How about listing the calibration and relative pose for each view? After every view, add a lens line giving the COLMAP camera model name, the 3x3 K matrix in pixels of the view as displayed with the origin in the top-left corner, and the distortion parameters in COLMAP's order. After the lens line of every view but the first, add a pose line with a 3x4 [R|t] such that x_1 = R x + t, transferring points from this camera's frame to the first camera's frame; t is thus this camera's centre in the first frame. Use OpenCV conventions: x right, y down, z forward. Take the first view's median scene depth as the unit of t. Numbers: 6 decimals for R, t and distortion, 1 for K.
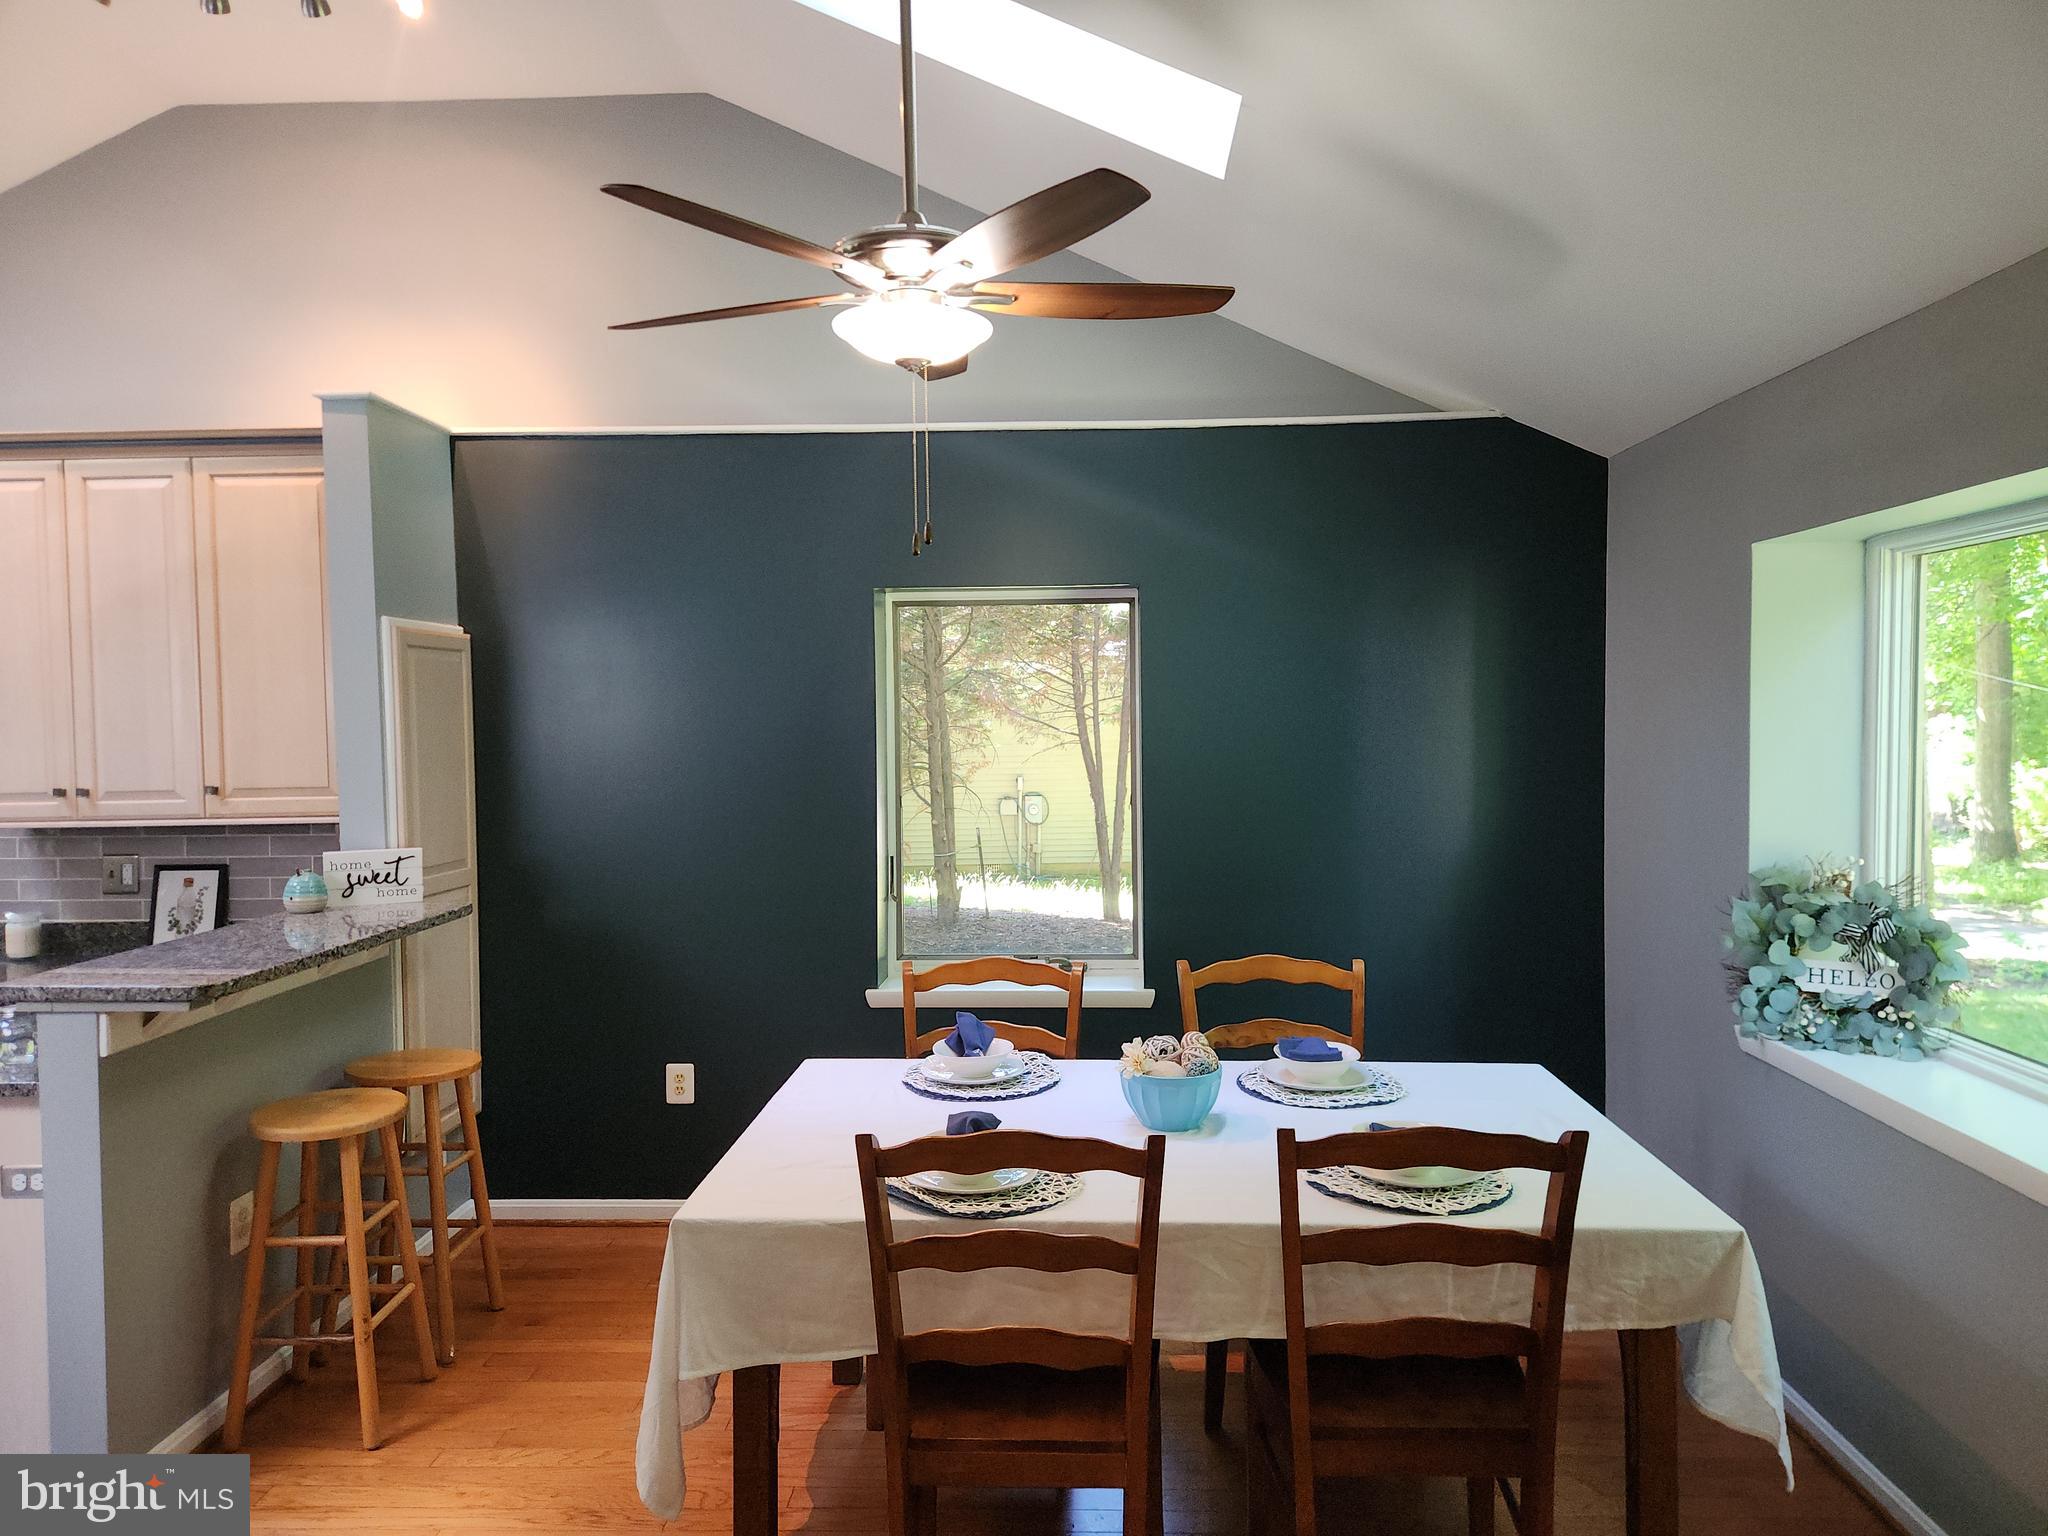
lens RADIAL K [[1378.9, 0, 1025.6], [0, 1378.9, 745.0], [0, 0, 1]] dist [0.078875, -0.072144]
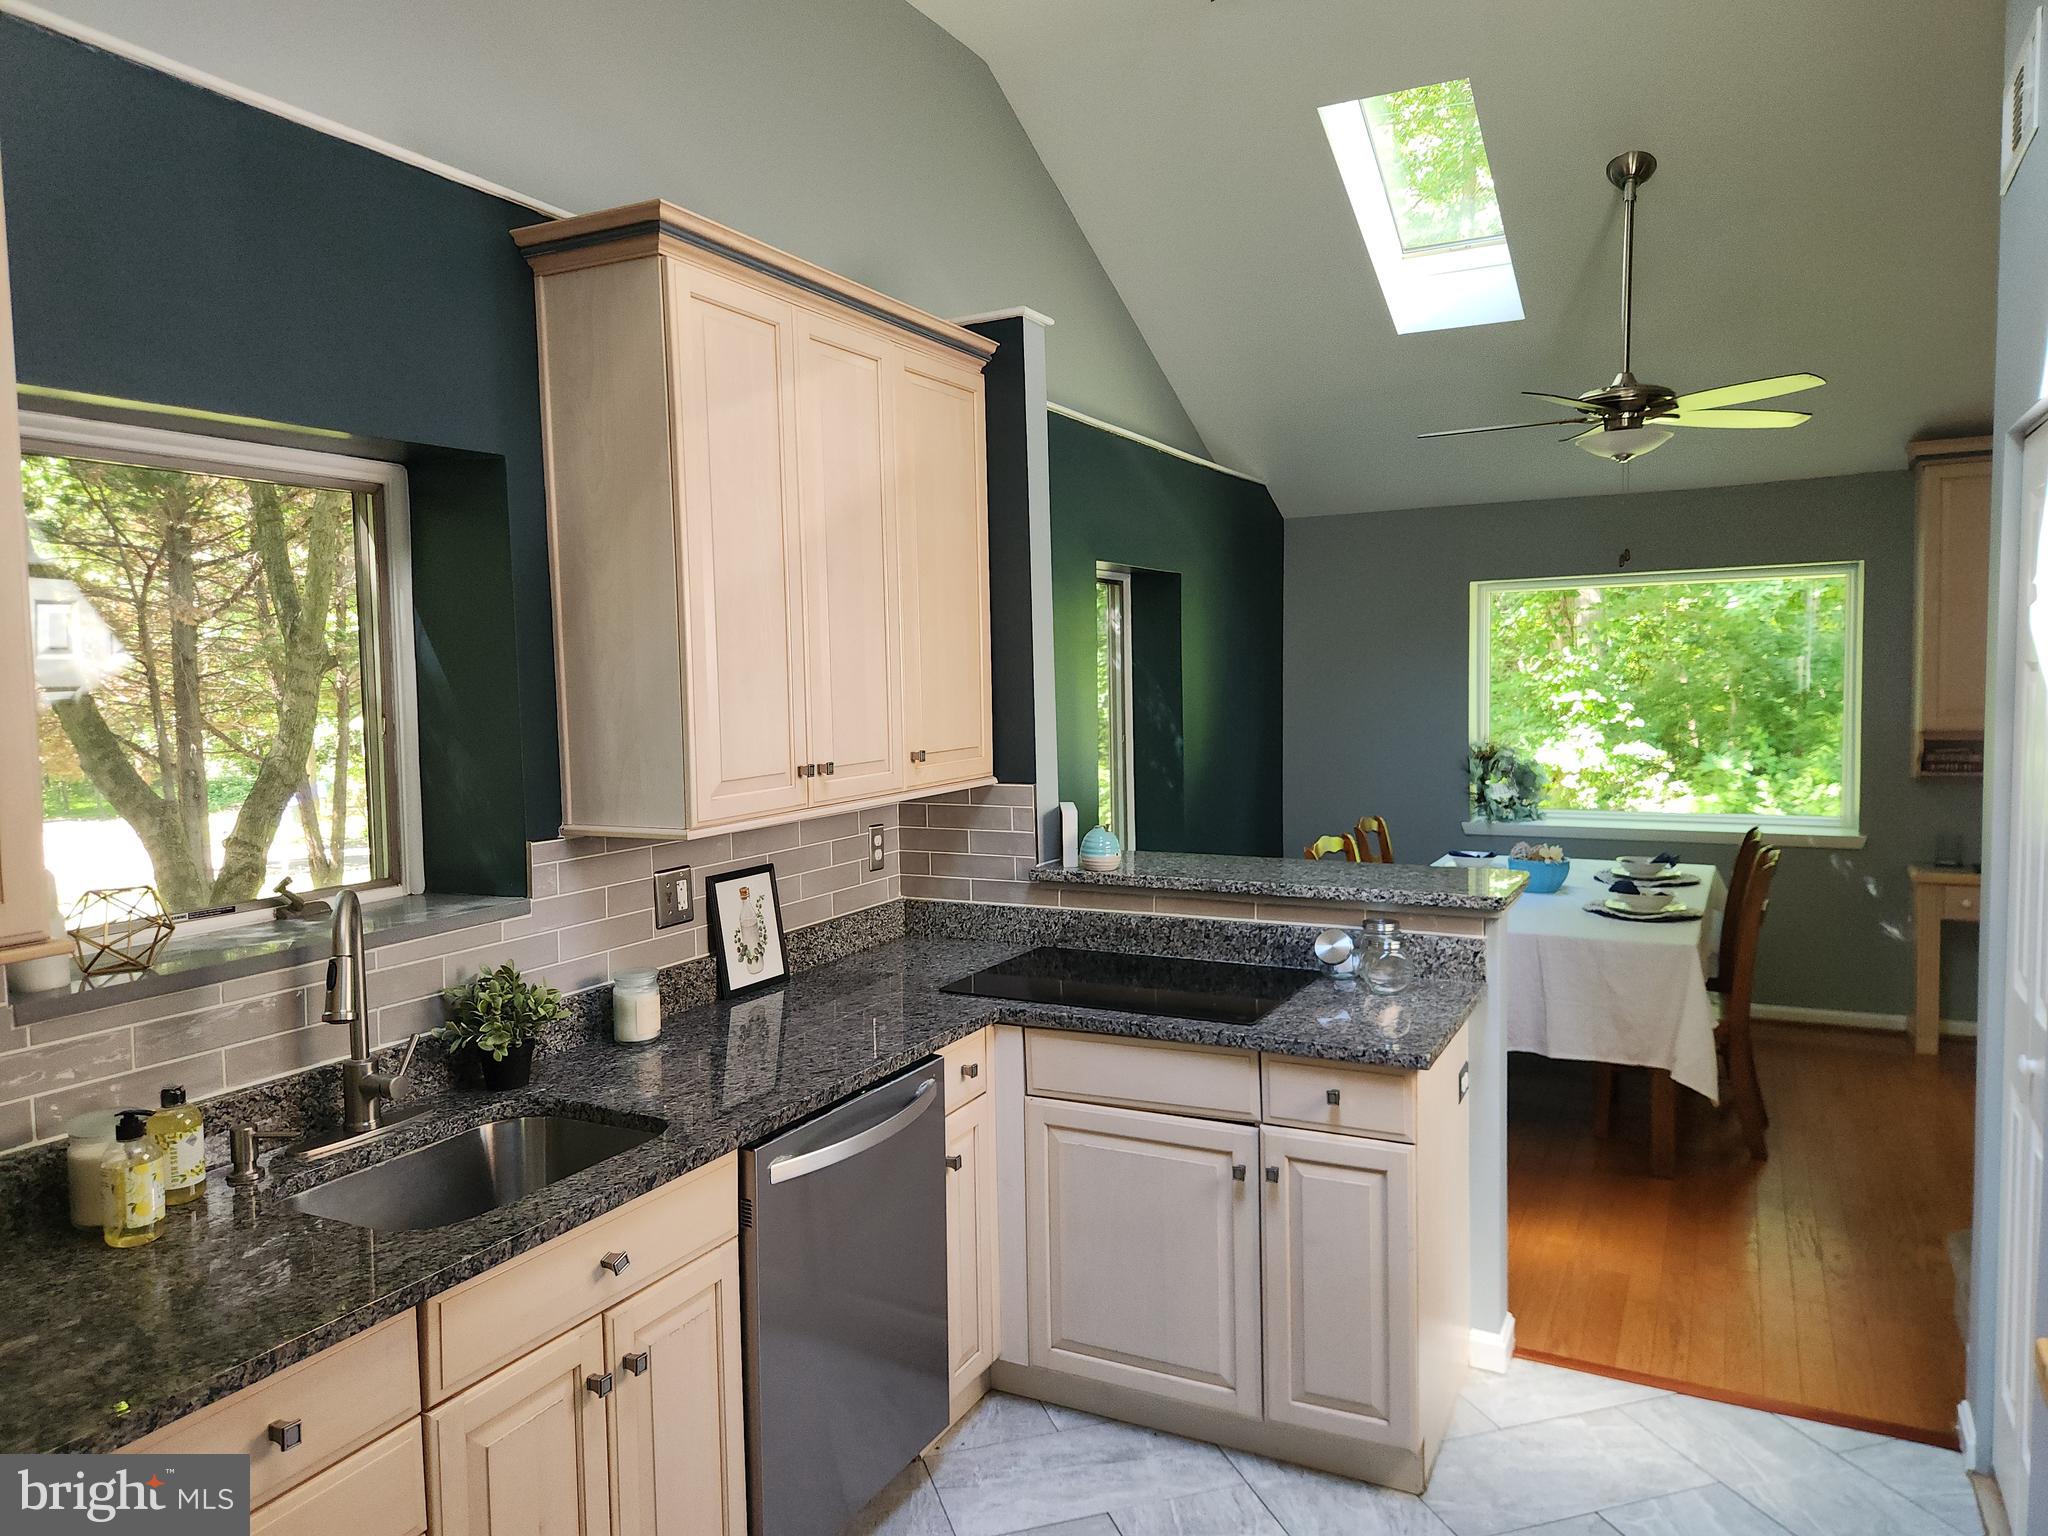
lens RADIAL K [[1378.9, 0, 1025.6], [0, 1378.9, 745.0], [0, 0, 1]] dist [0.078875, -0.072144]
pose [[0.428308, -0.044405, 0.902541, -1.613738], [0.035236, 0.998853, 0.032422, 0.001891], [-0.902946, 0.017915, 0.429381, 0.751696]]
